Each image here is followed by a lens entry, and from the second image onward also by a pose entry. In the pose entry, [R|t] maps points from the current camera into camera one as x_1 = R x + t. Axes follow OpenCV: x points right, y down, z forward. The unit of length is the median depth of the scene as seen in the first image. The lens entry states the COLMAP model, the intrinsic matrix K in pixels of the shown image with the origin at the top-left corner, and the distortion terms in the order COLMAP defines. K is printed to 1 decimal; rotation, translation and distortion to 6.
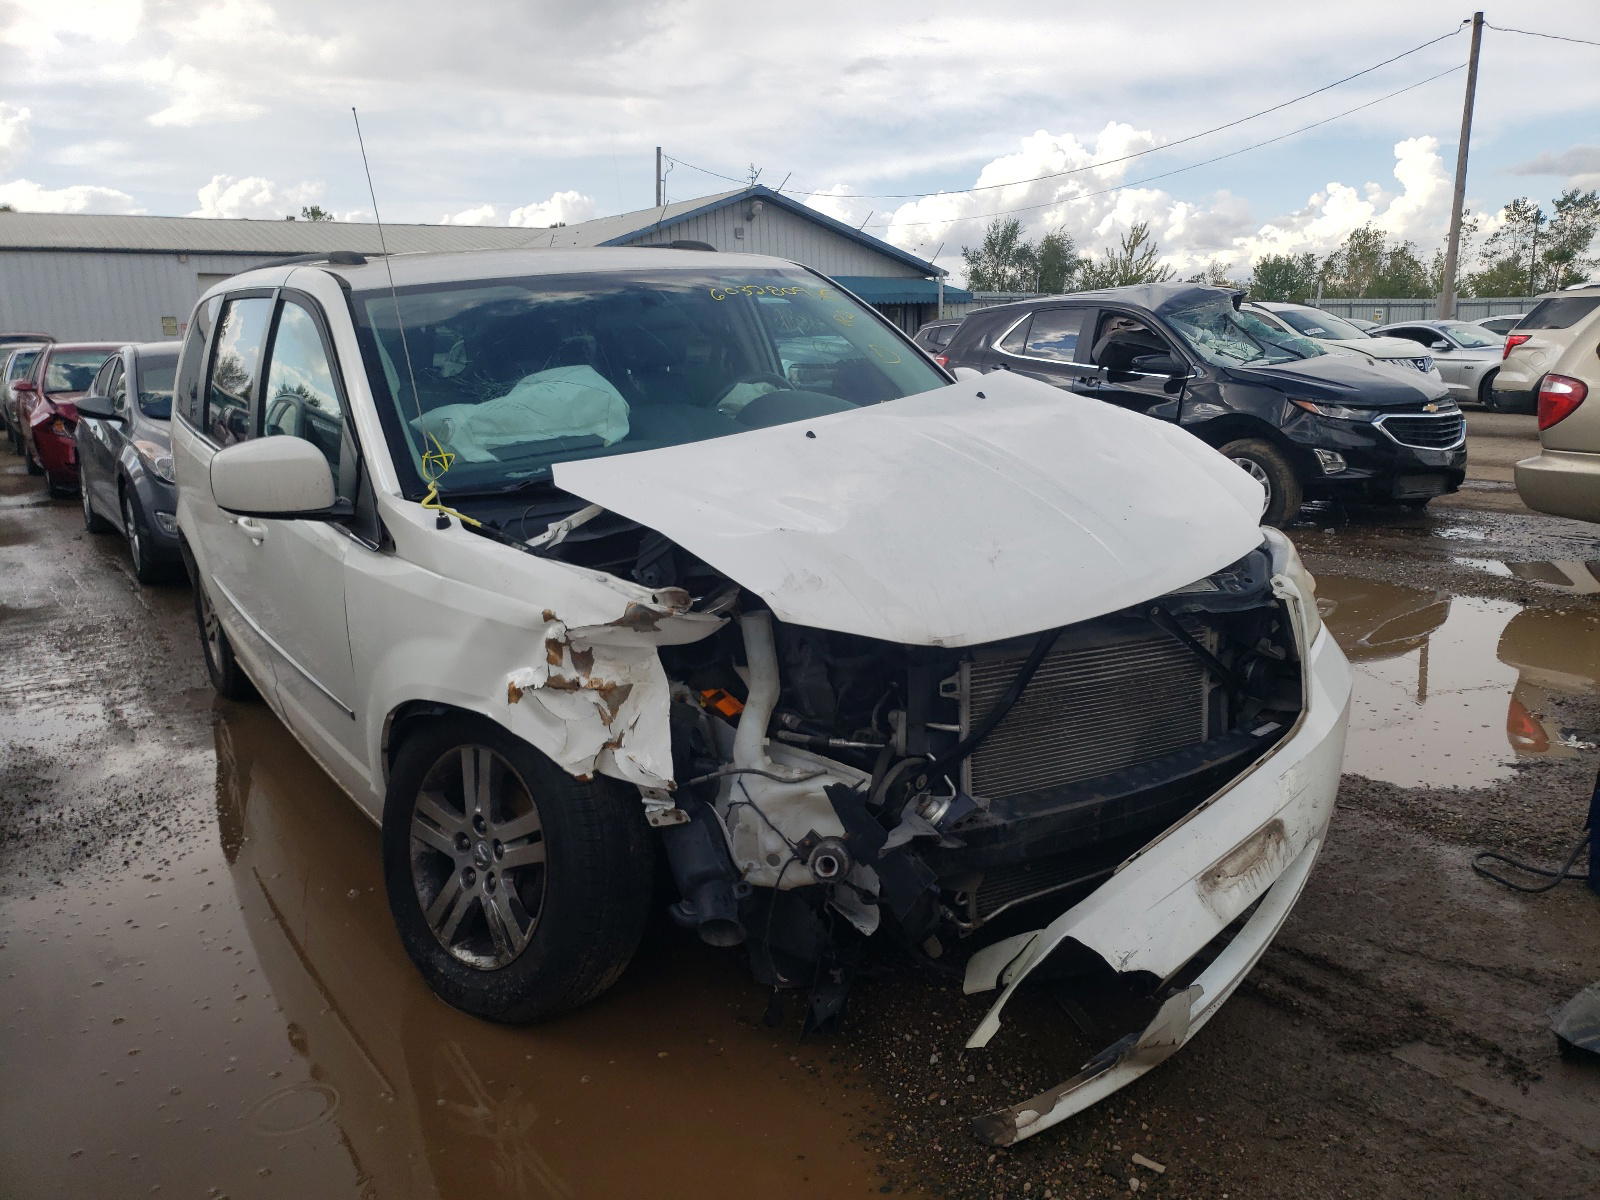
lens RADIAL K [[1299.7, 0, 795.2], [0, 1299.7, 597.6], [0, 0, 1]] dist [-0.015251, 0.001507]
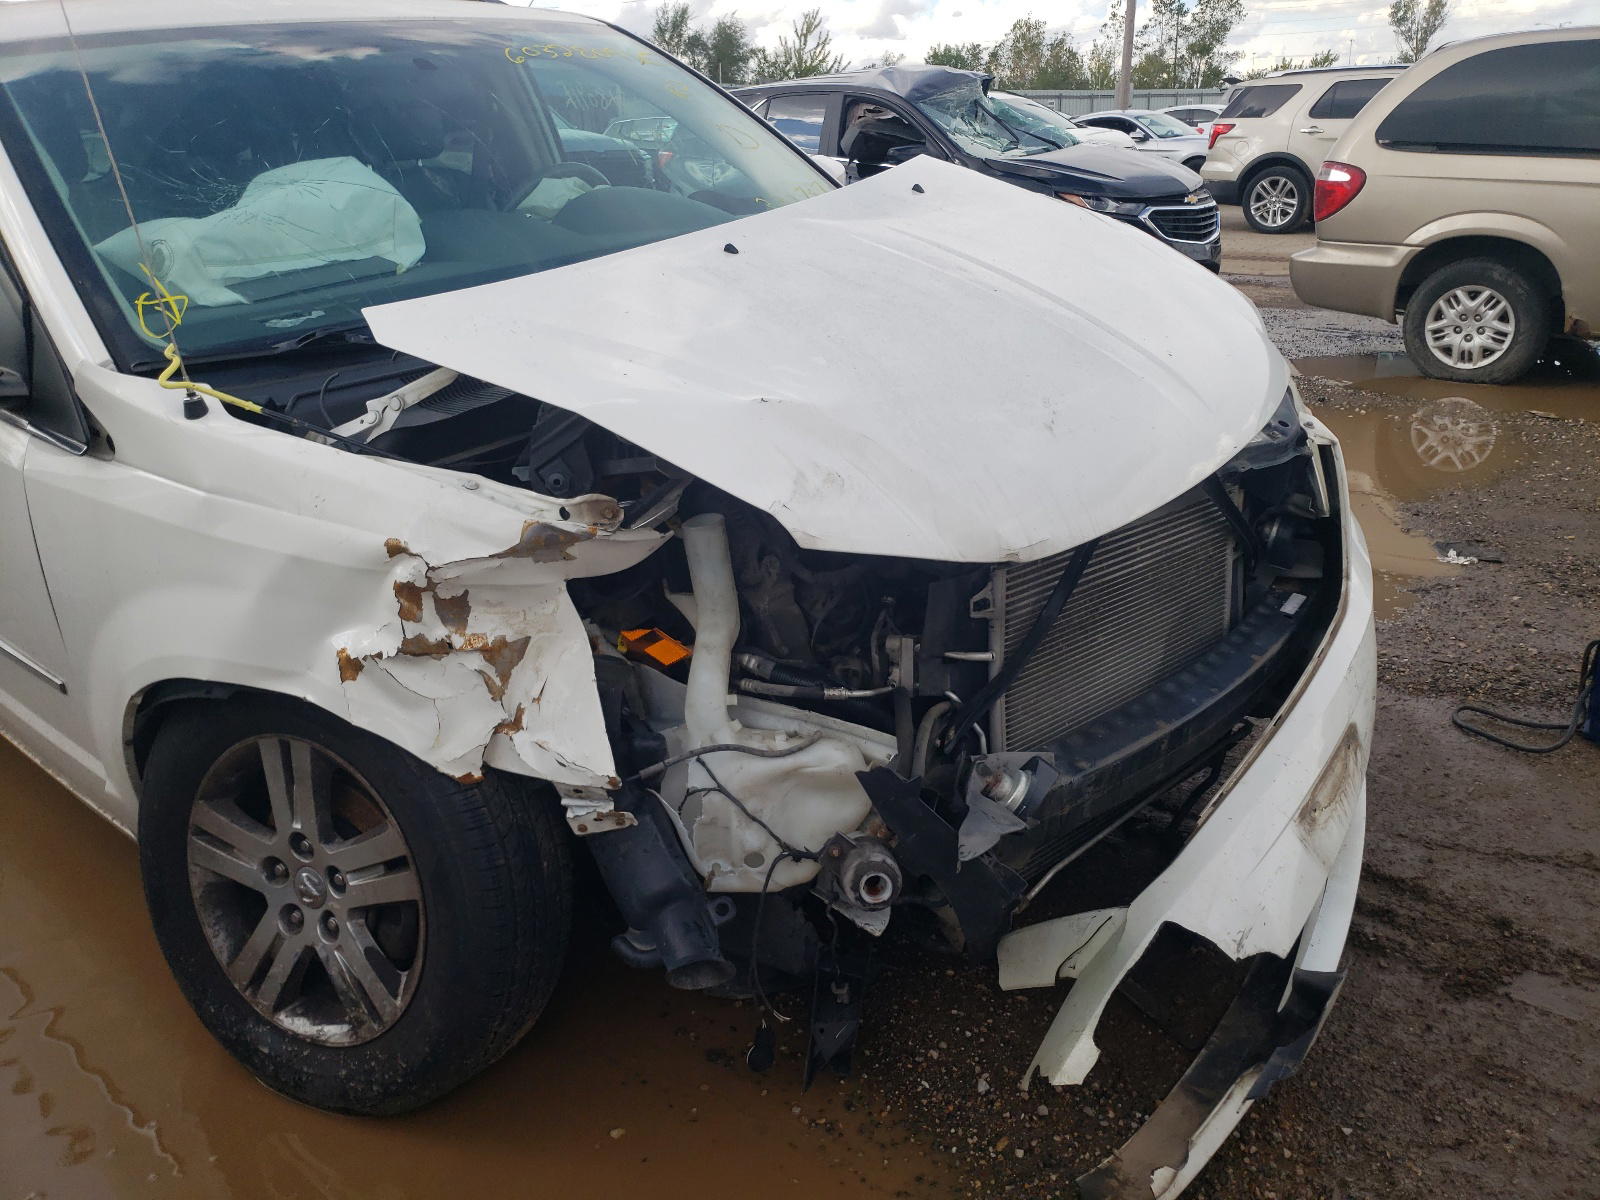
lens RADIAL K [[1299.7, 0, 803.3], [0, 1299.7, 597.8], [0, 0, 1]] dist [-0.015251, 0.001507]
pose [[0.969441, -0.087525, 0.229180, -0.134282], [0.053224, 0.986979, 0.151791, -0.046535], [-0.239482, -0.134954, 0.961476, 0.300193]]
